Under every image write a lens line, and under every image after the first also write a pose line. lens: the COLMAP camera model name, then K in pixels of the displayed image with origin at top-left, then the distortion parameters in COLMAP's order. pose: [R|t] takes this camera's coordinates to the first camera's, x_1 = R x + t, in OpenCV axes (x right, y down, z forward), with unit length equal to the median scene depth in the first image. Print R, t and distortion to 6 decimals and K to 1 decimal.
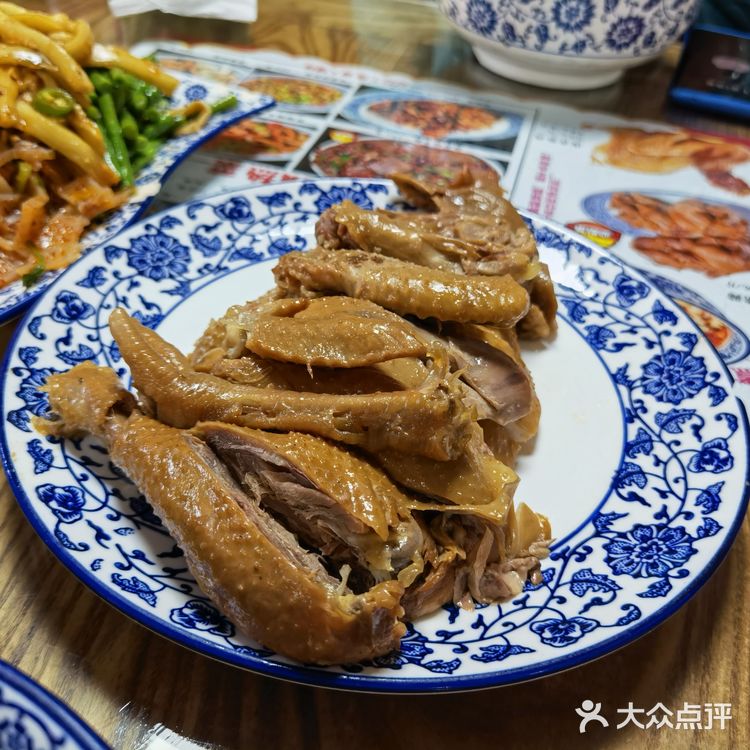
lens RADIAL K [[884.8, 0, 375.0], [0, 884.8, 375.0], [0, 0, 1]] dist [-0.015989, 0.090368]
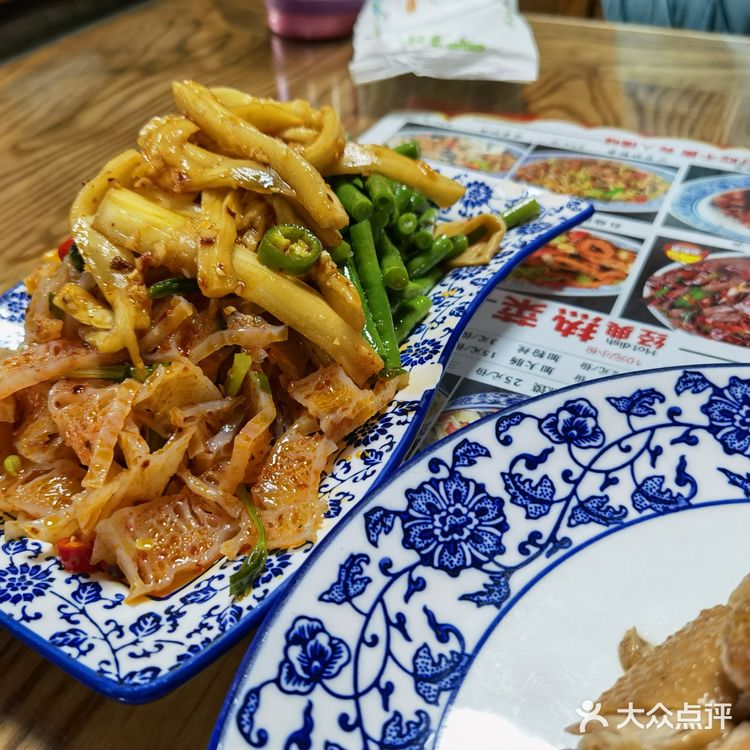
lens RADIAL K [[884.8, 0, 375.0], [0, 884.8, 375.0], [0, 0, 1]] dist [-0.015989, 0.090368]
pose [[0.977741, 0.033281, -0.207160, -0.170524], [-0.039940, 0.998809, -0.028042, -0.202478], [0.205980, 0.035692, 0.977905, 0.402613]]
